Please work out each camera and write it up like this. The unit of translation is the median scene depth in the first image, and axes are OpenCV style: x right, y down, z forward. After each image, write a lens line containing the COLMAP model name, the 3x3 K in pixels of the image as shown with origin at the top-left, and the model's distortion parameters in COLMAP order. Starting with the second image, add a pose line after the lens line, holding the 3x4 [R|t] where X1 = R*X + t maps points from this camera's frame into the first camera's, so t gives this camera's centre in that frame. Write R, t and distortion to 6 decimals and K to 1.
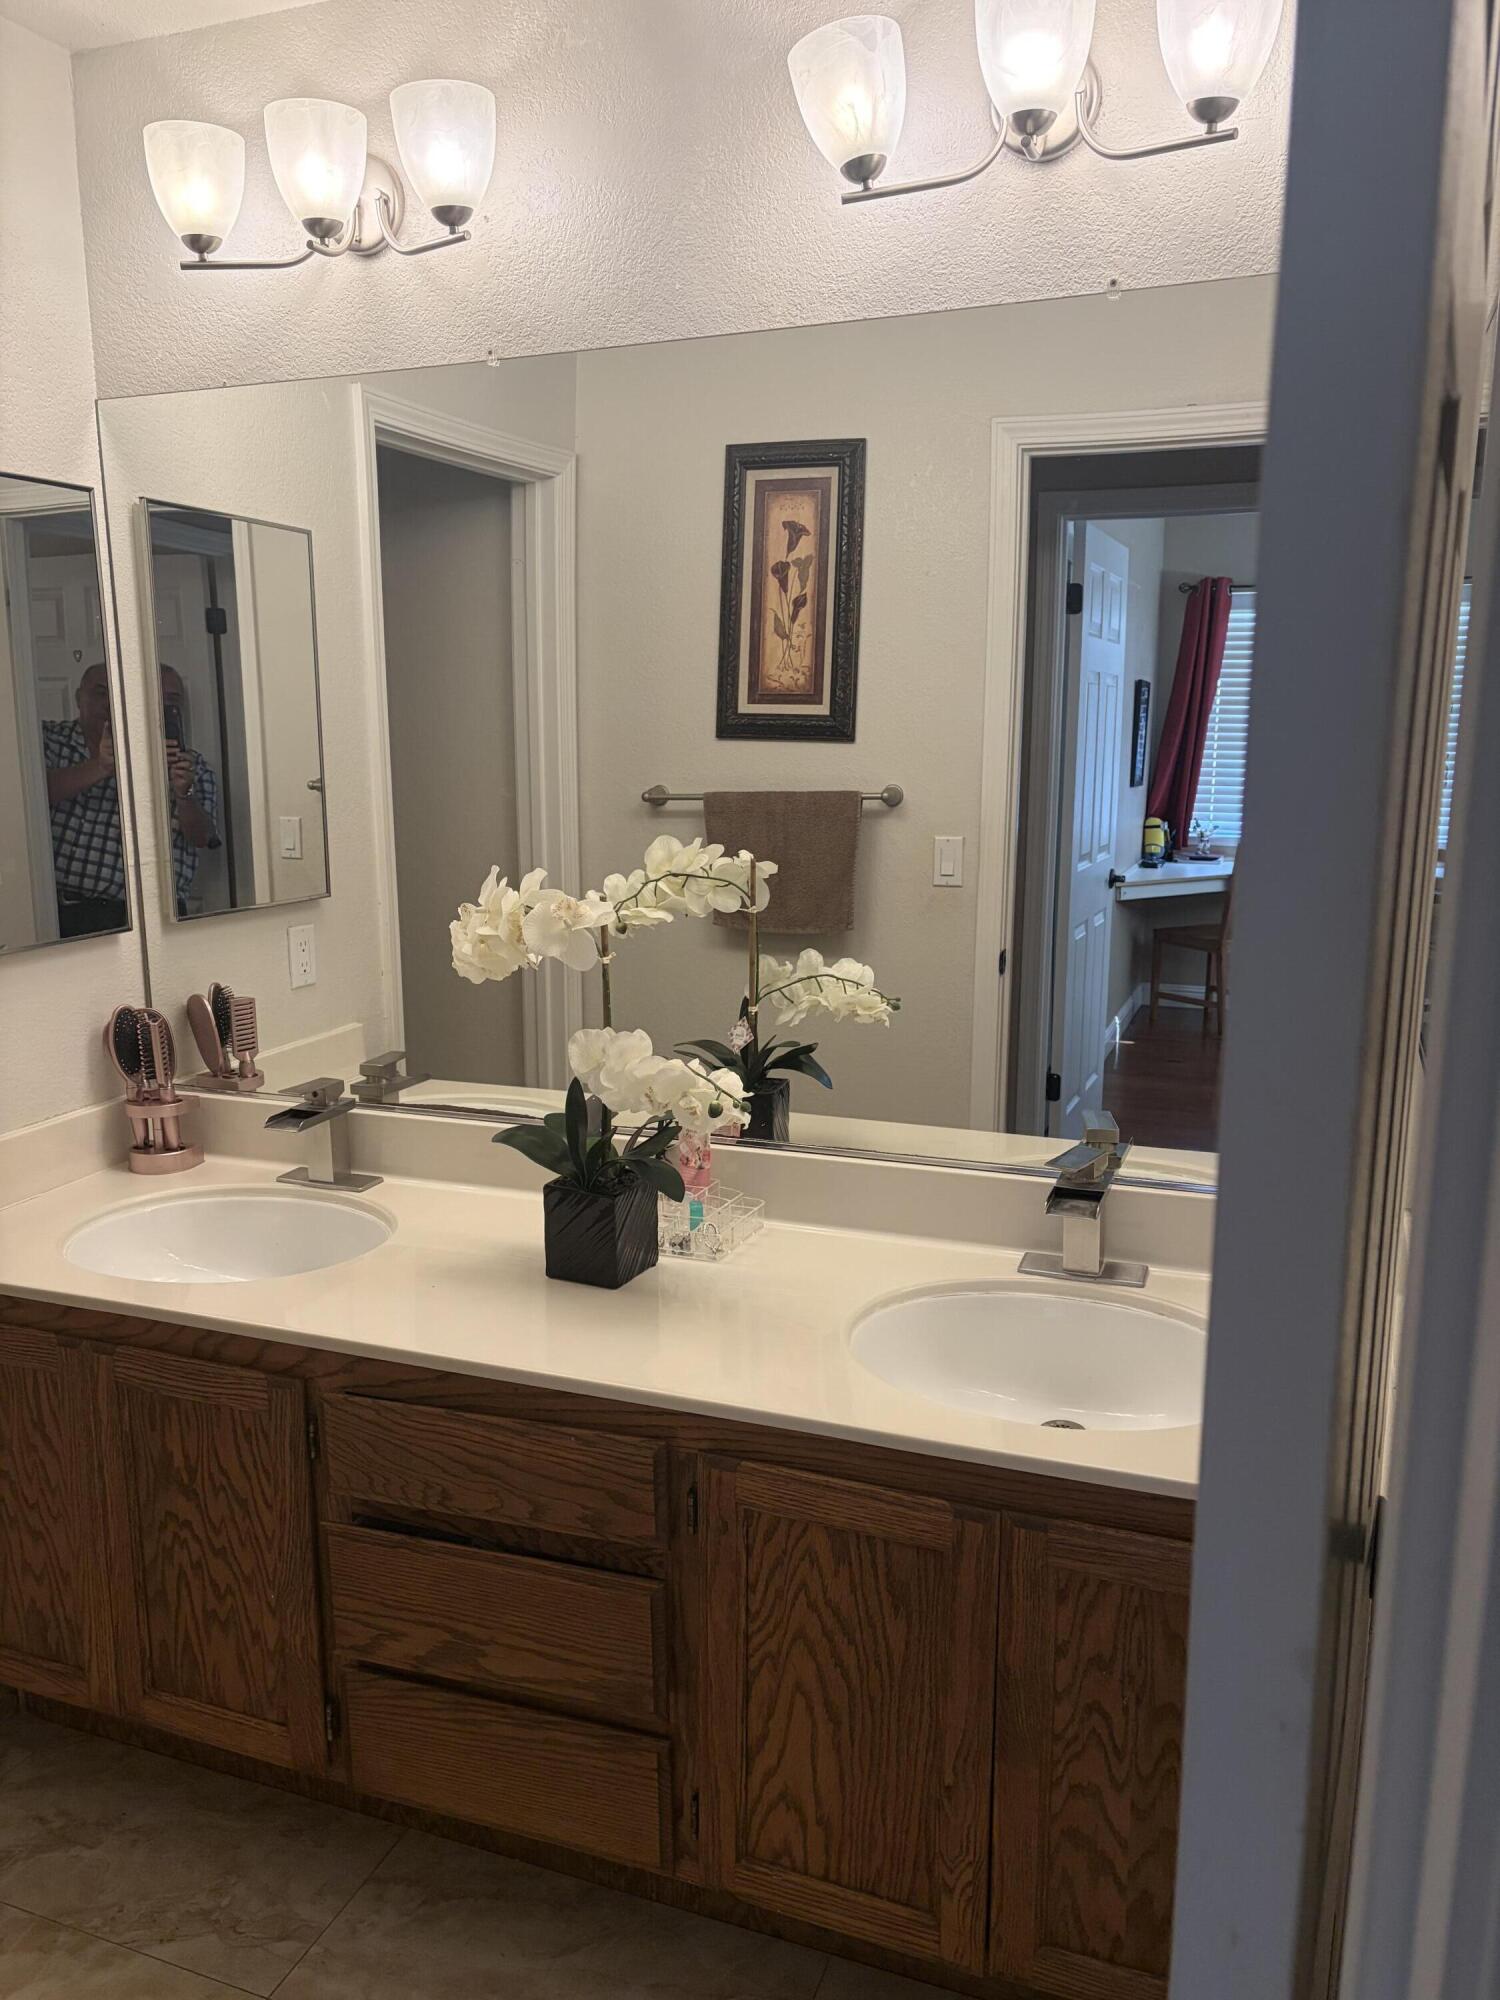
lens RADIAL K [[1505.0, 0, 747.9], [0, 1505.0, 997.2], [0, 0, 1]] dist [0.025955, -0.032759]
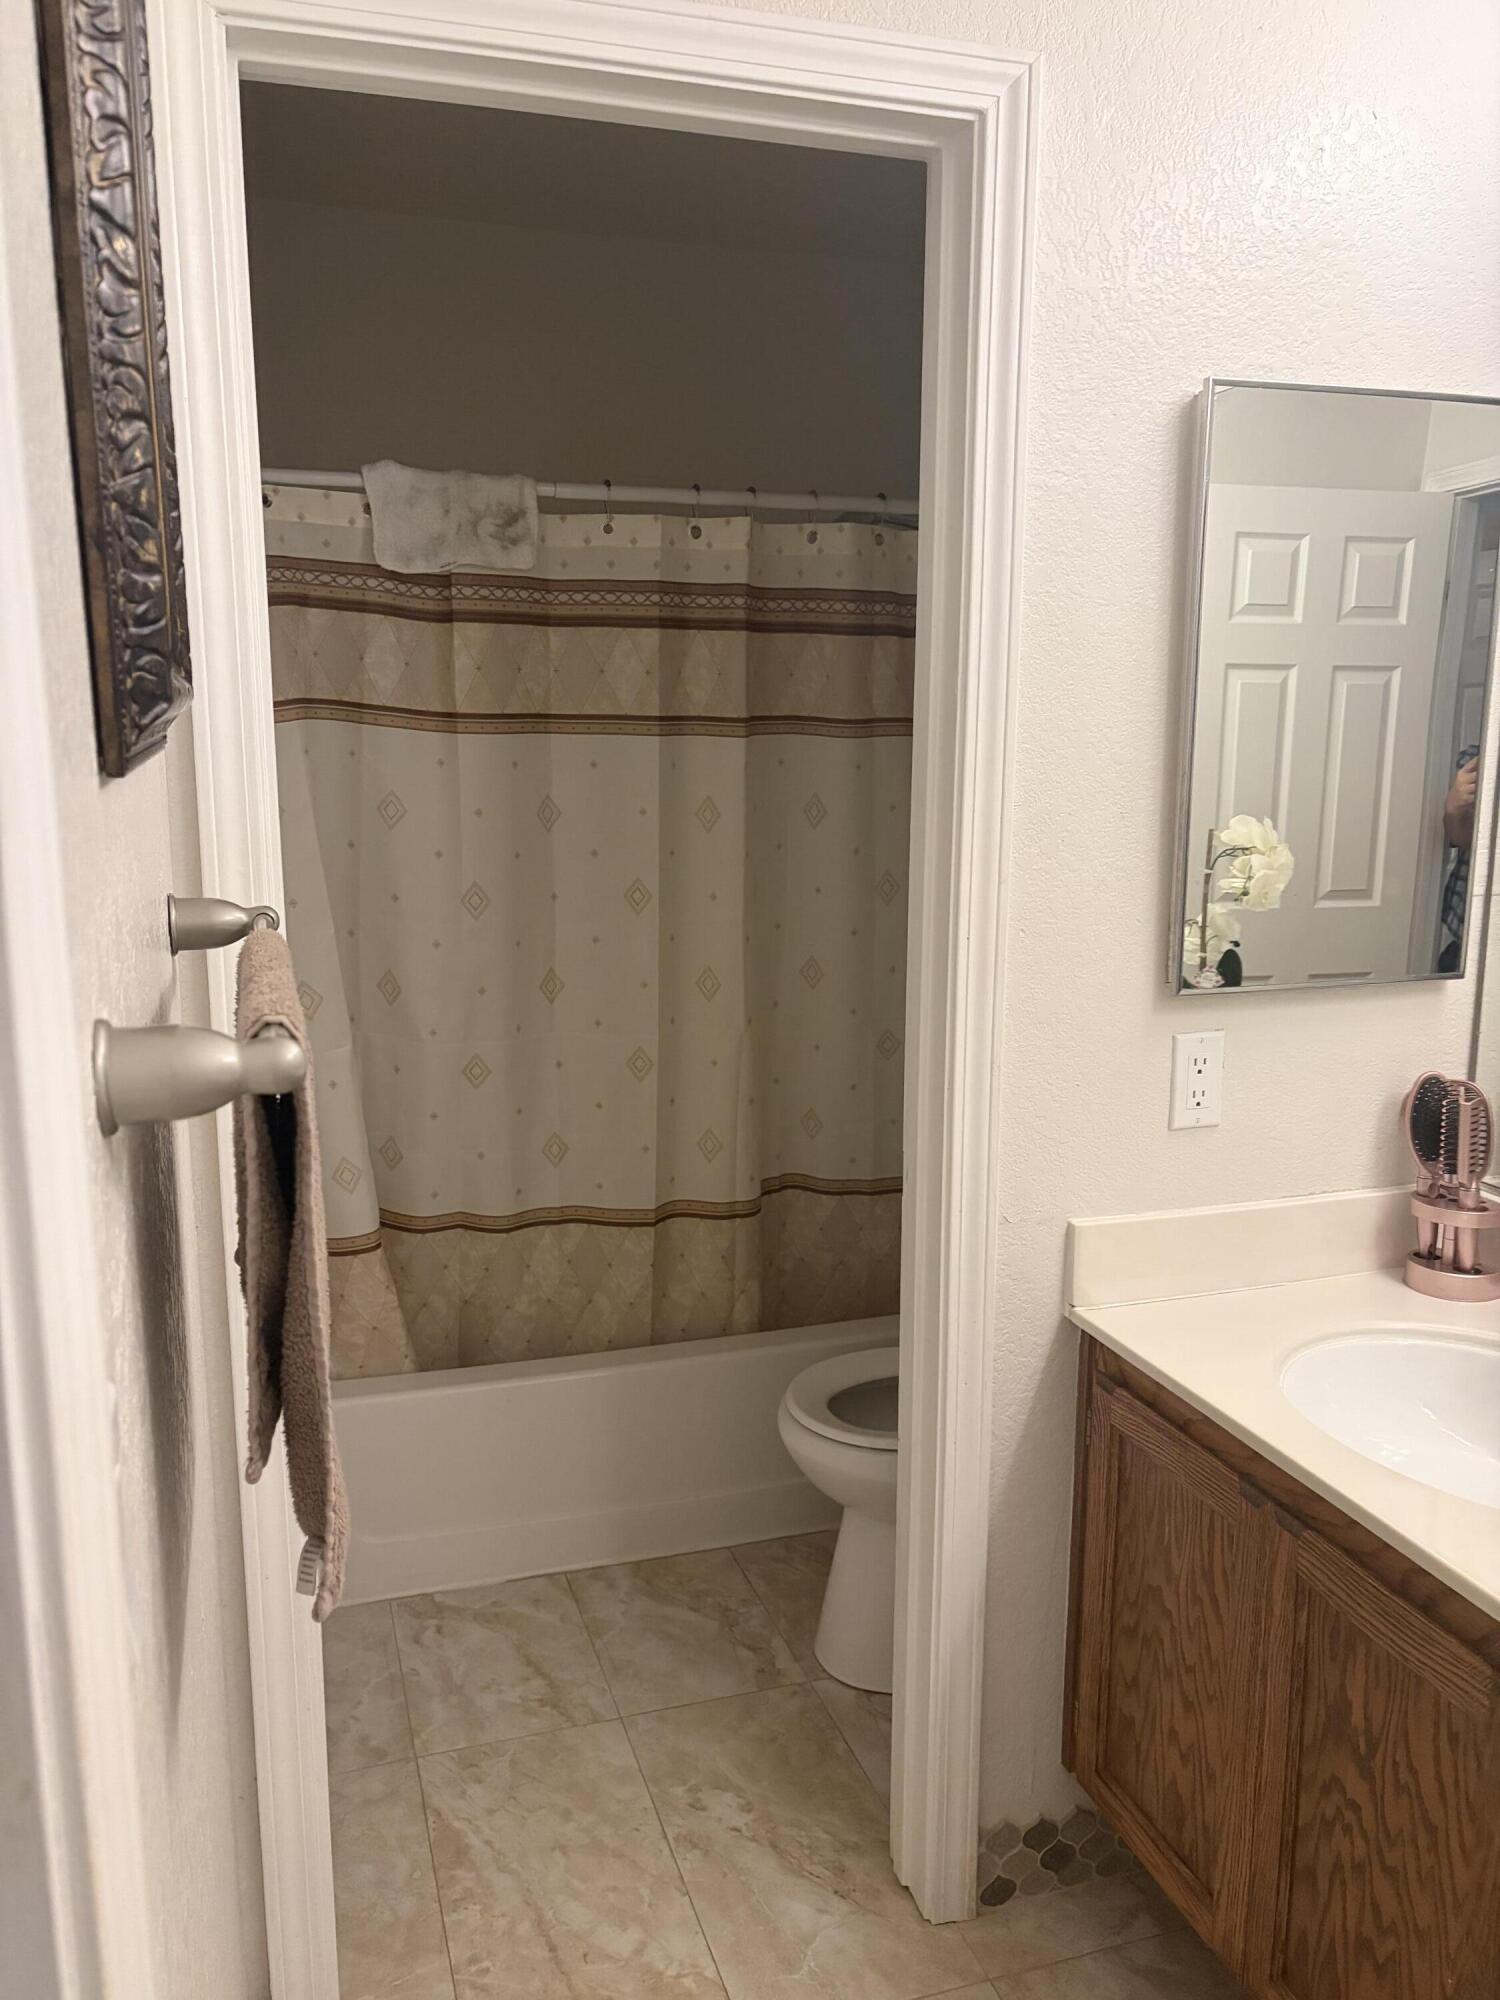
lens RADIAL K [[1505.0, 0, 748.8], [0, 1505.0, 994.3], [0, 0, 1]] dist [0.025955, -0.032759]
pose [[0.624514, 0.139612, -0.768434, -0.049298], [-0.153354, 0.986660, 0.054628, -0.026357], [0.765810, 0.083726, 0.637593, 0.272058]]
